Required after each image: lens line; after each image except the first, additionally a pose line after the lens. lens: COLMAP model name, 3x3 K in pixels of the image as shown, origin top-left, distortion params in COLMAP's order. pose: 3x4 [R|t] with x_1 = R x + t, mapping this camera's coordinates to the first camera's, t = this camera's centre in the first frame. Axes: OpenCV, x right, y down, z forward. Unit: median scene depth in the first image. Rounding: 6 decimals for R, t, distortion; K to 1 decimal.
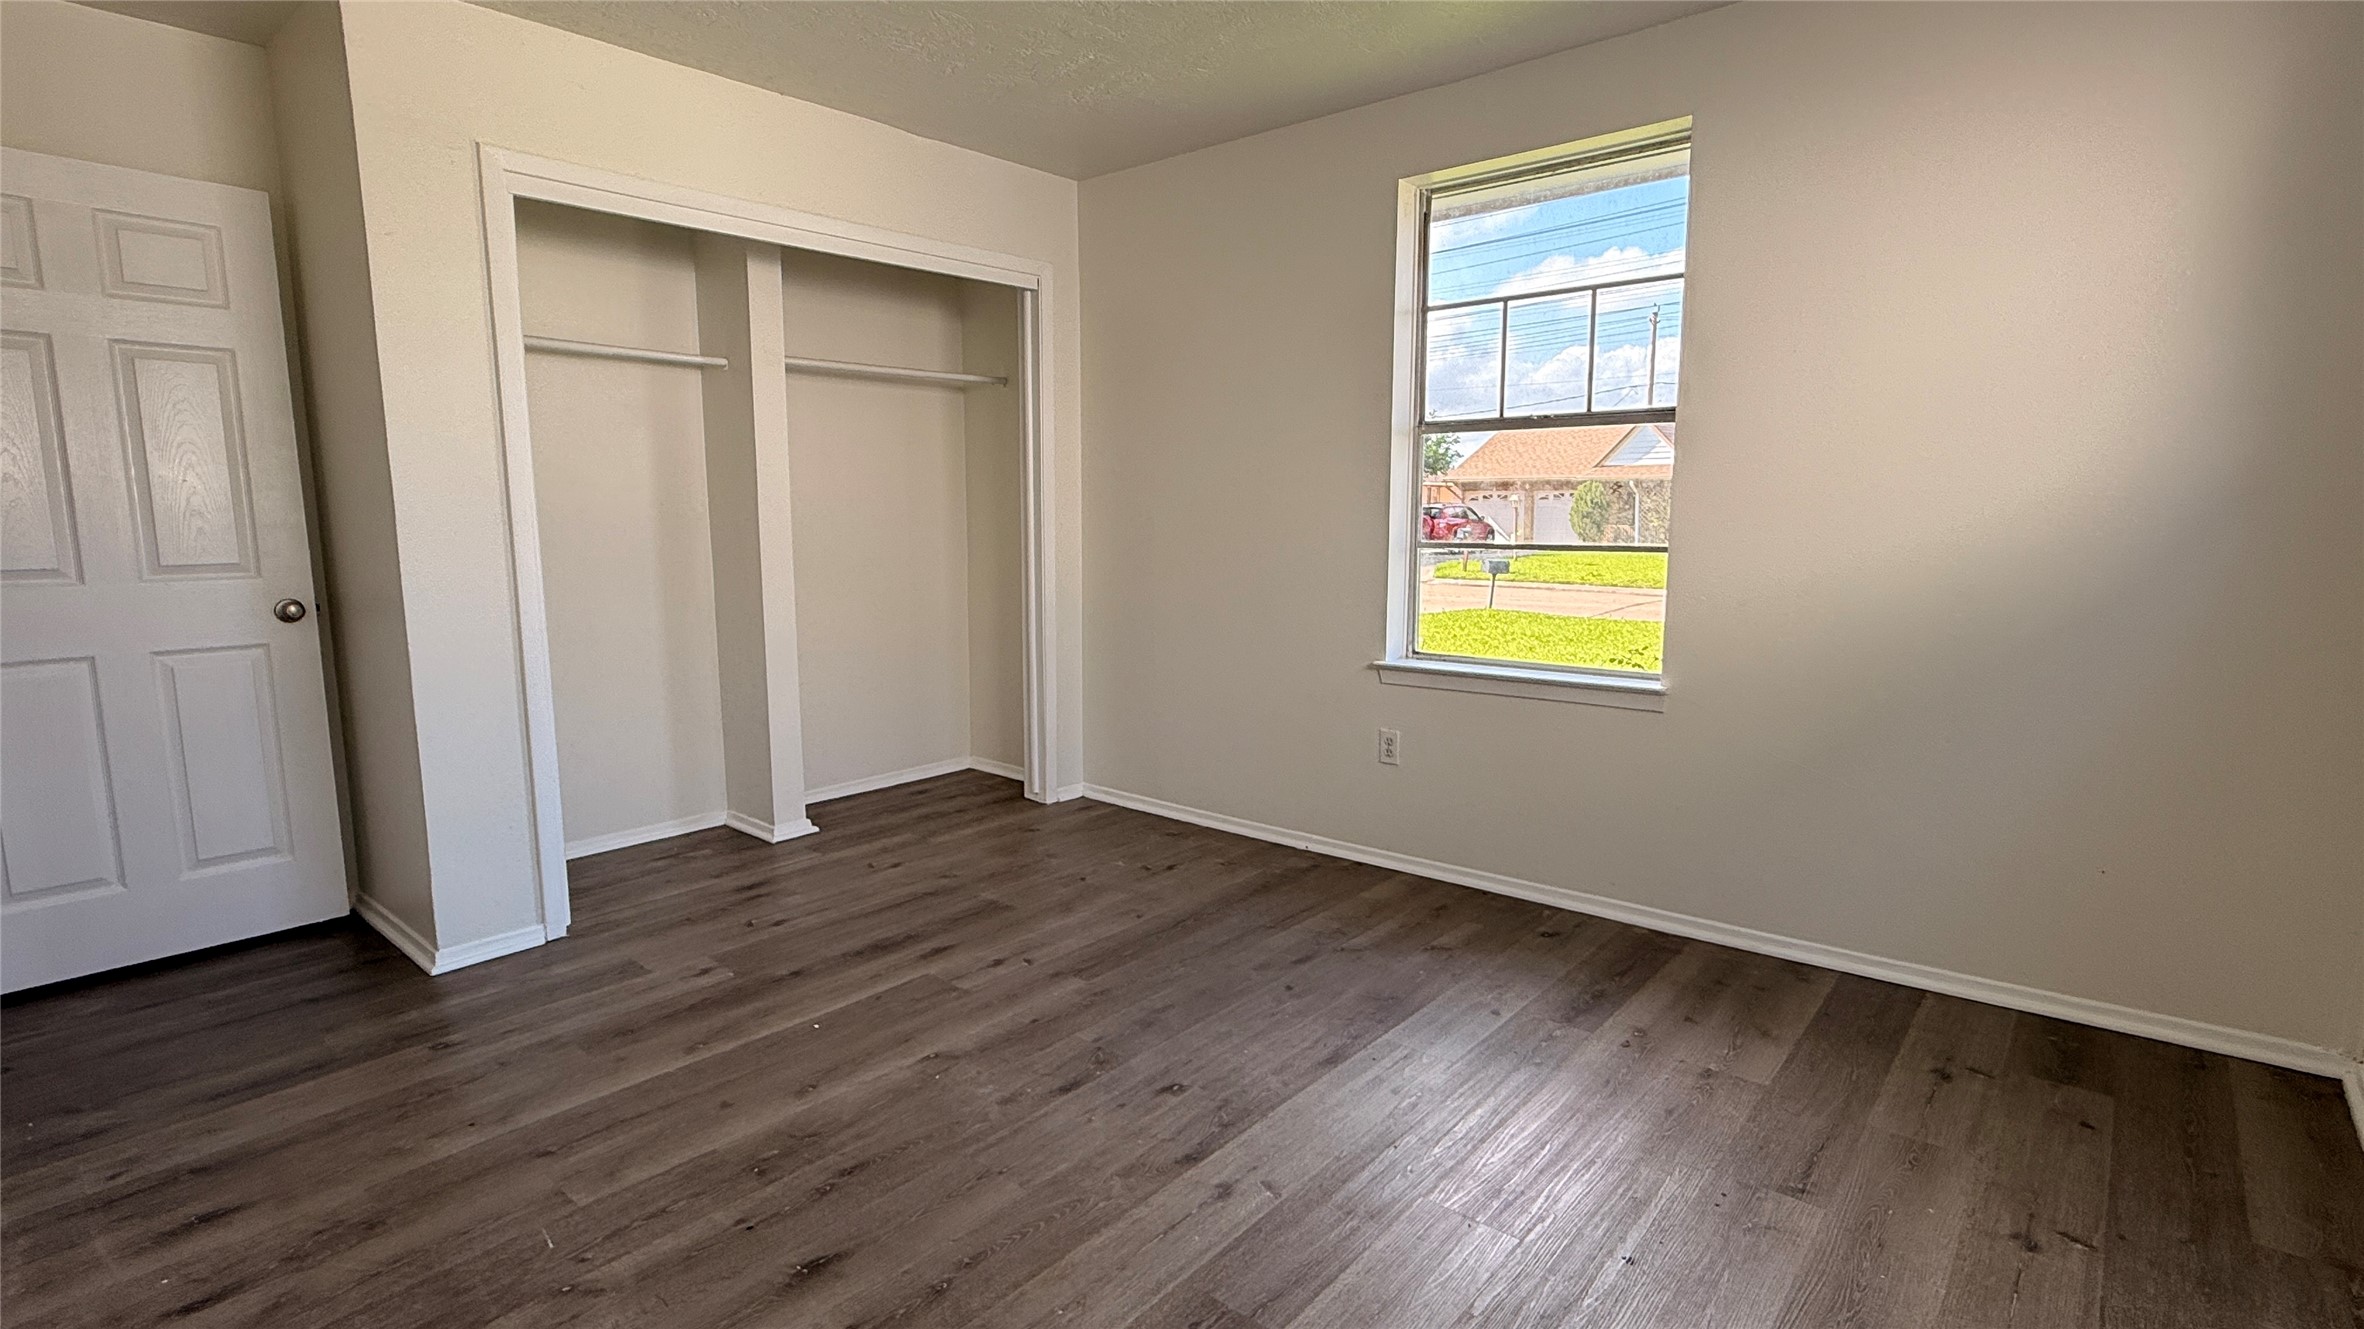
lens RADIAL K [[1123.5, 0, 1182.0], [0, 1123.5, 664.5], [0, 0, 1]] dist [-0.001422, -0.000241]
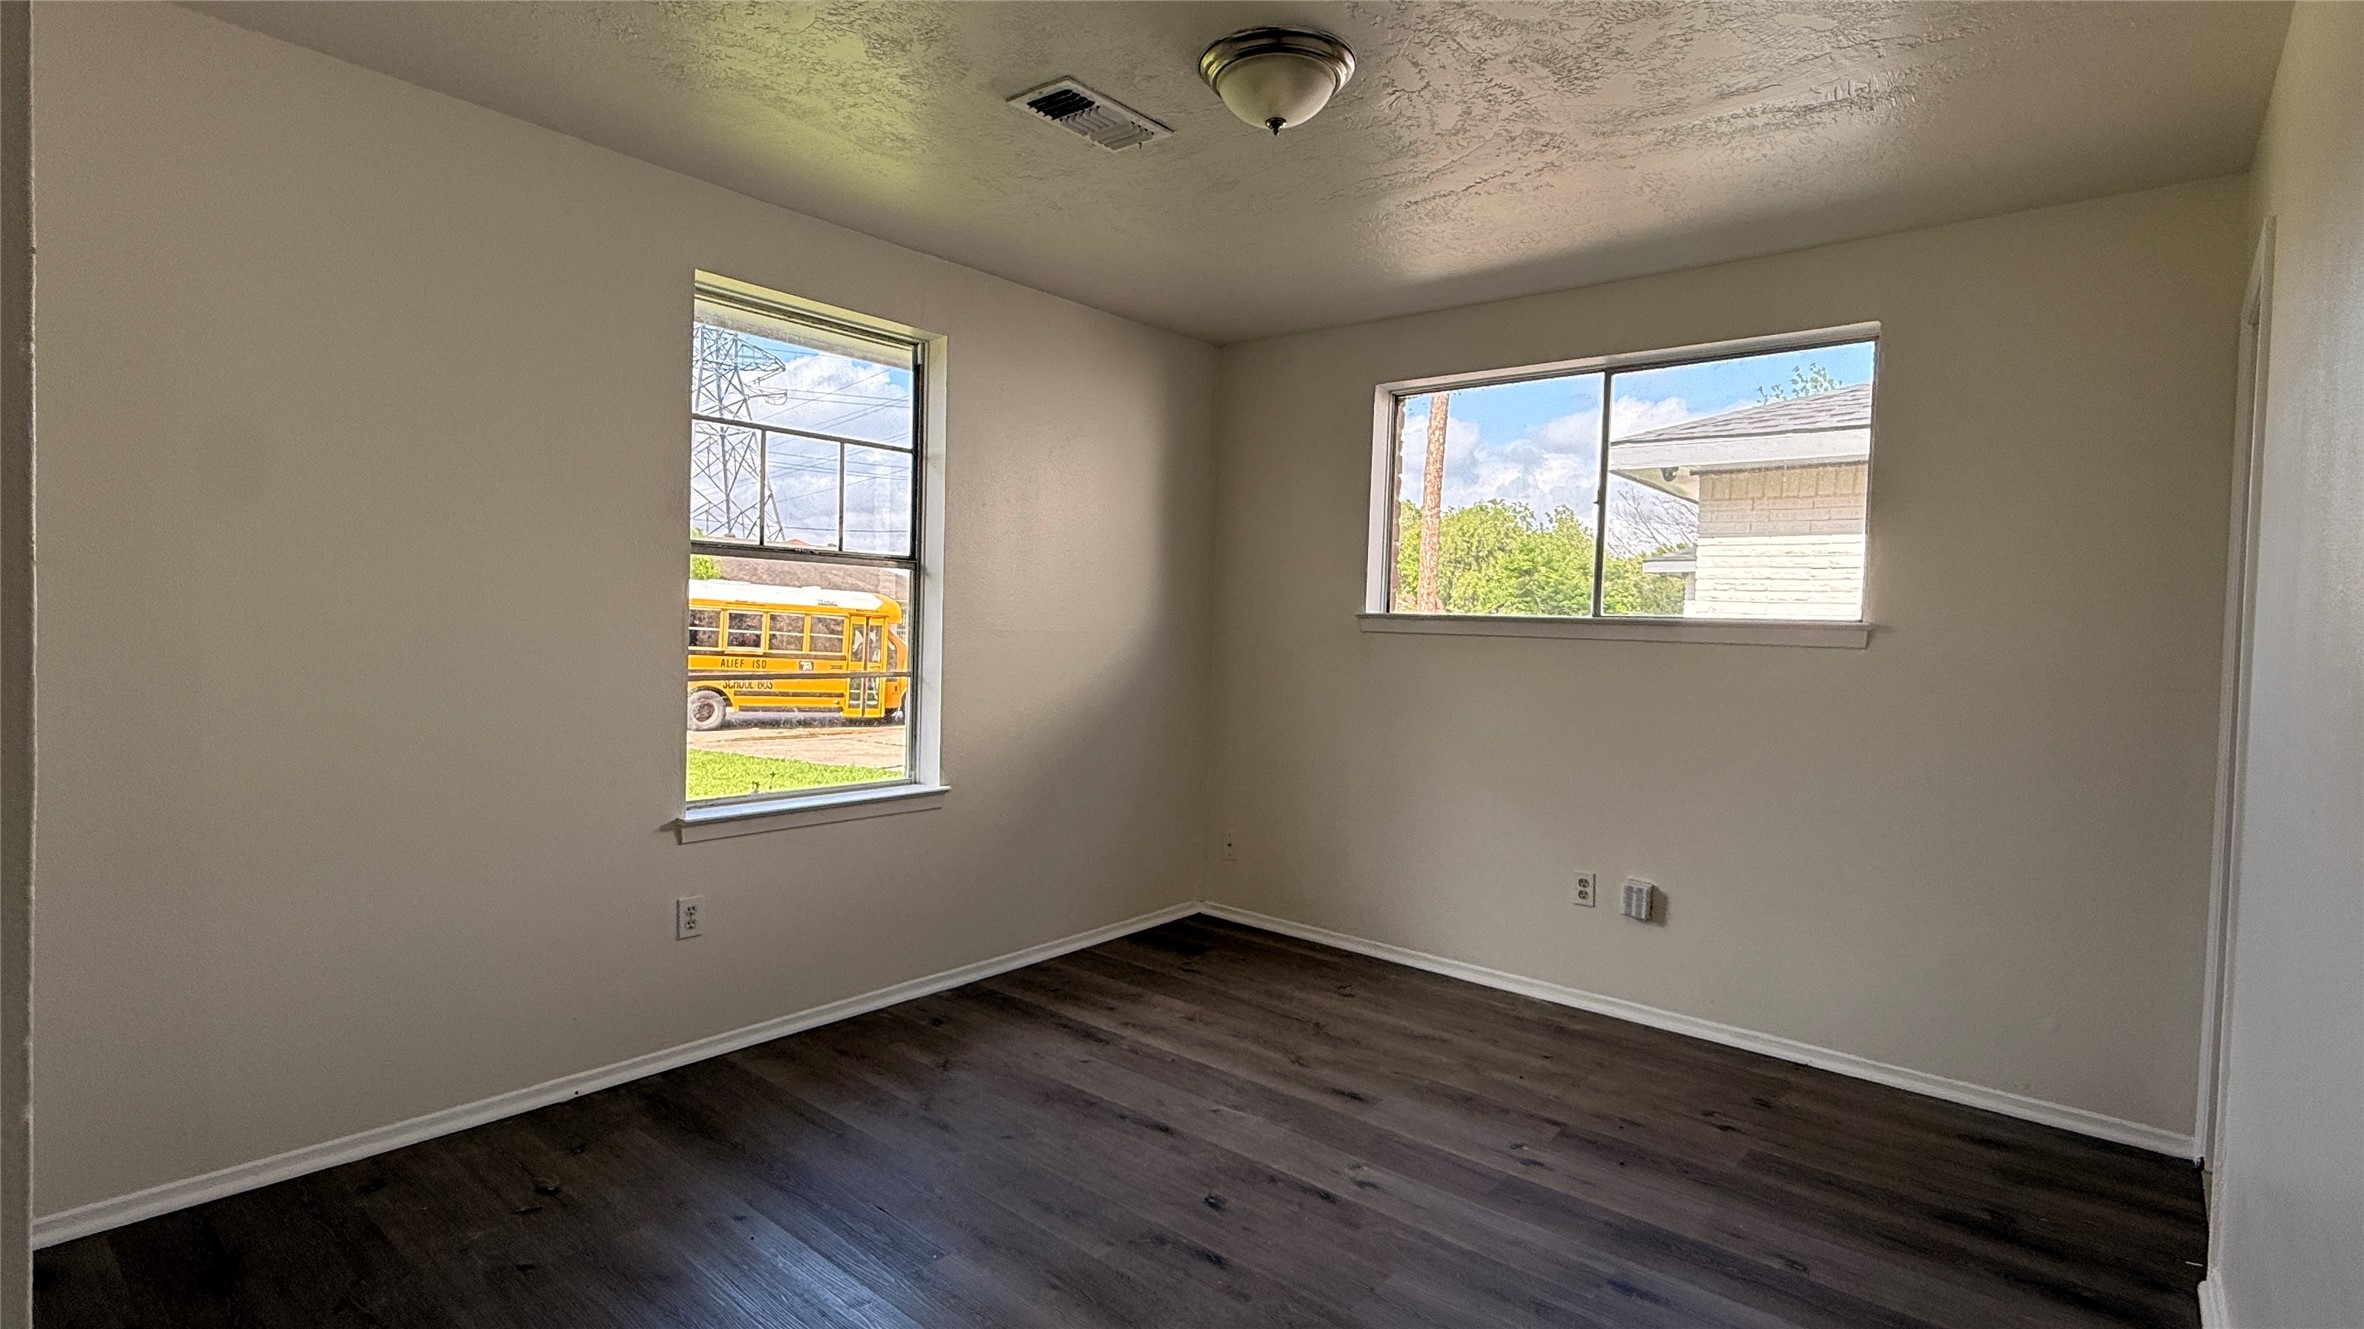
lens RADIAL K [[1123.5, 0, 1182.0], [0, 1123.5, 664.5], [0, 0, 1]] dist [-0.001422, -0.000241]
pose [[-0.013190, -0.028180, 0.999516, -0.776441], [0.111546, 0.993322, 0.029478, -0.116631], [-0.993672, 0.111881, -0.009959, 0.730512]]
